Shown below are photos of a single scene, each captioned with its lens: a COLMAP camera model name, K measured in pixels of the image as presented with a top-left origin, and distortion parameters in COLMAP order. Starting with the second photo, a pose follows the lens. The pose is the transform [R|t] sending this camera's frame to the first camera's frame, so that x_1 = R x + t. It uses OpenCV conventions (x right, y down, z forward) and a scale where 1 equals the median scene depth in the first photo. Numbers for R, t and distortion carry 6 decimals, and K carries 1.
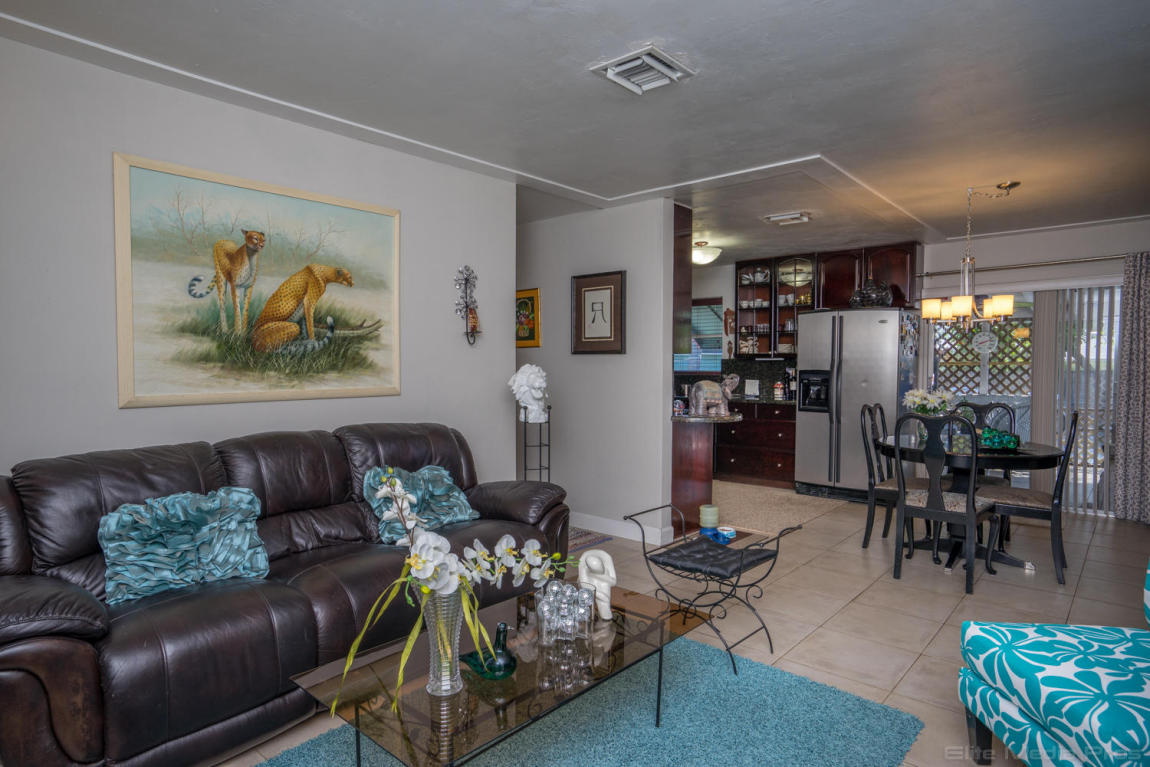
lens RADIAL K [[649.3, 0, 574.5], [0, 649.3, 384.5], [0, 0, 1]] dist [0.011475, 0.002712]
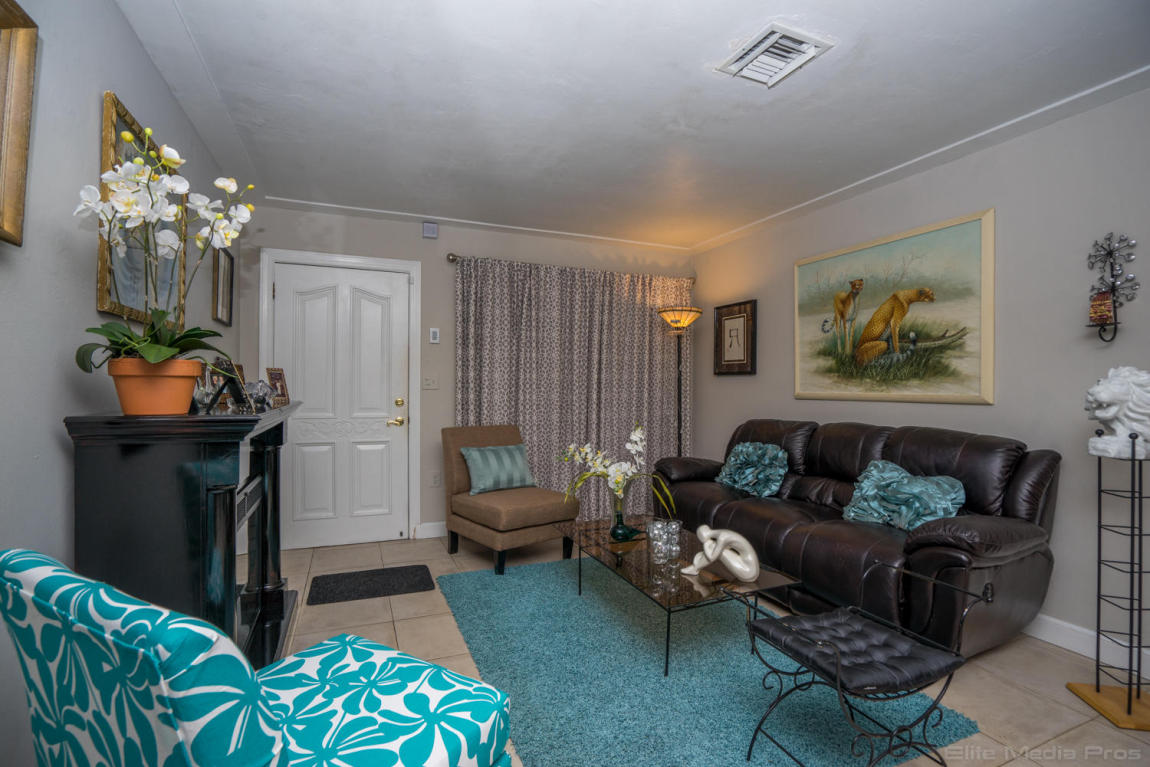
lens RADIAL K [[529.9, 0, 578.2], [0, 529.9, 384.2], [0, 0, 1]] dist [-0.022302, 0.001264]
pose [[-0.432802, -0.000770, -0.901489, 0.762652], [-0.033929, 0.999305, 0.015435, -0.005389], [0.900850, 0.037267, -0.432528, 0.909872]]
